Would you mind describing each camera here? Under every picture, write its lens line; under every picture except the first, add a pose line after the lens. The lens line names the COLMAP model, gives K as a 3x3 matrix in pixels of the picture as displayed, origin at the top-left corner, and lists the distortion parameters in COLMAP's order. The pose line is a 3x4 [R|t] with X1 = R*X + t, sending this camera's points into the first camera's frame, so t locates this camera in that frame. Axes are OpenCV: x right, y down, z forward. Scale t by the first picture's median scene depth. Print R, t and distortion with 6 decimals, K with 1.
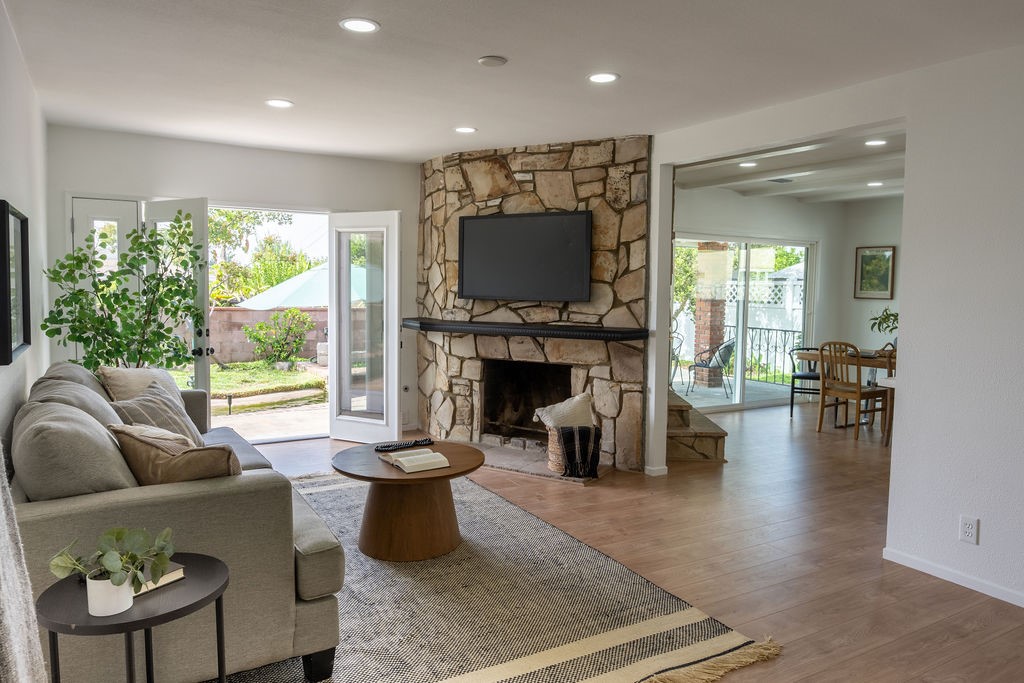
lens RADIAL K [[707.4, 0, 514.3], [0, 707.4, 335.8], [0, 0, 1]] dist [-0.007669, -0.003703]
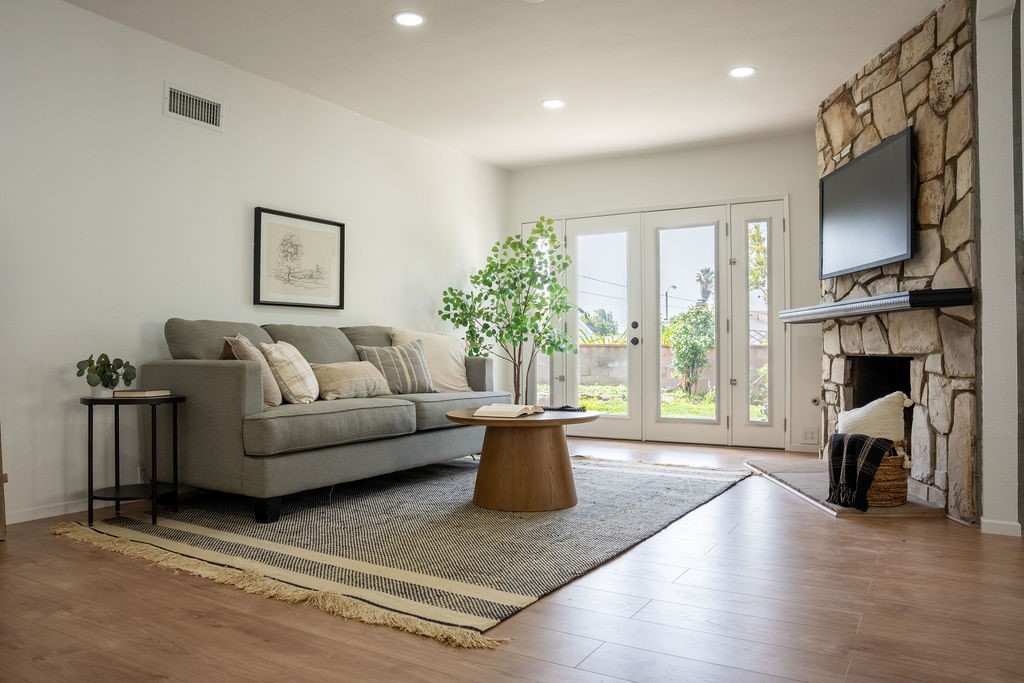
lens RADIAL K [[745.6, 0, 512.0], [0, 745.6, 341.5], [0, 0, 1]] dist [-0.046704, 0.001290]
pose [[0.482018, -0.021918, -0.875887, 0.886384], [-0.060236, 0.996493, -0.058085, 0.157393], [0.874088, 0.080758, 0.479007, 0.558741]]
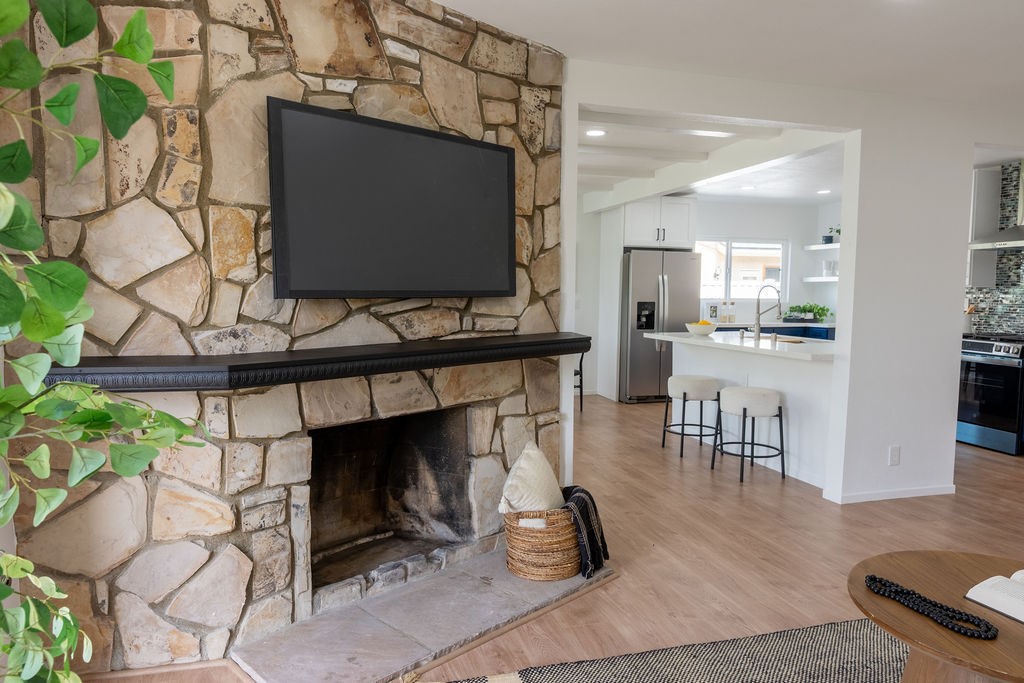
lens RADIAL K [[683.6, 0, 511.6], [0, 683.6, 342.6], [0, 0, 1]] dist [-0.004103, -0.004252]
pose [[0.246779, -0.088515, 0.965021, -0.792631], [0.068052, 0.994944, 0.073857, -0.086540], [-0.966679, 0.047446, 0.251555, 1.414951]]
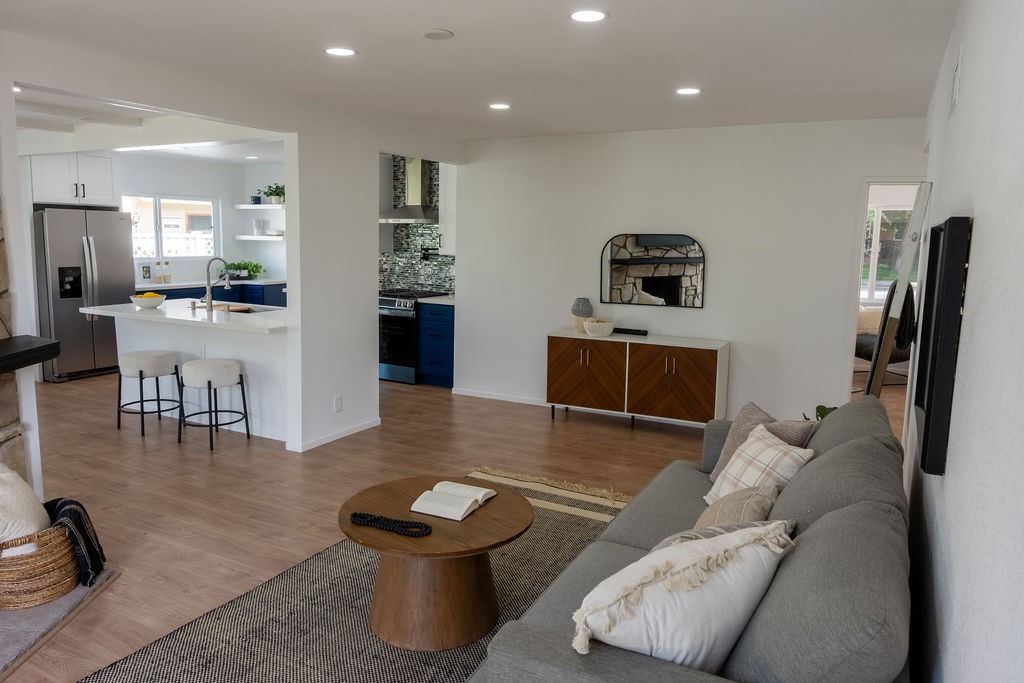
lens RADIAL K [[707.4, 0, 514.3], [0, 707.4, 335.8], [0, 0, 1]] dist [-0.007669, -0.003703]
pose [[-0.523149, -0.151556, 0.838657, -0.953477], [0.033497, 0.979644, 0.197929, -0.197082], [-0.851583, 0.131639, -0.507423, 1.515033]]
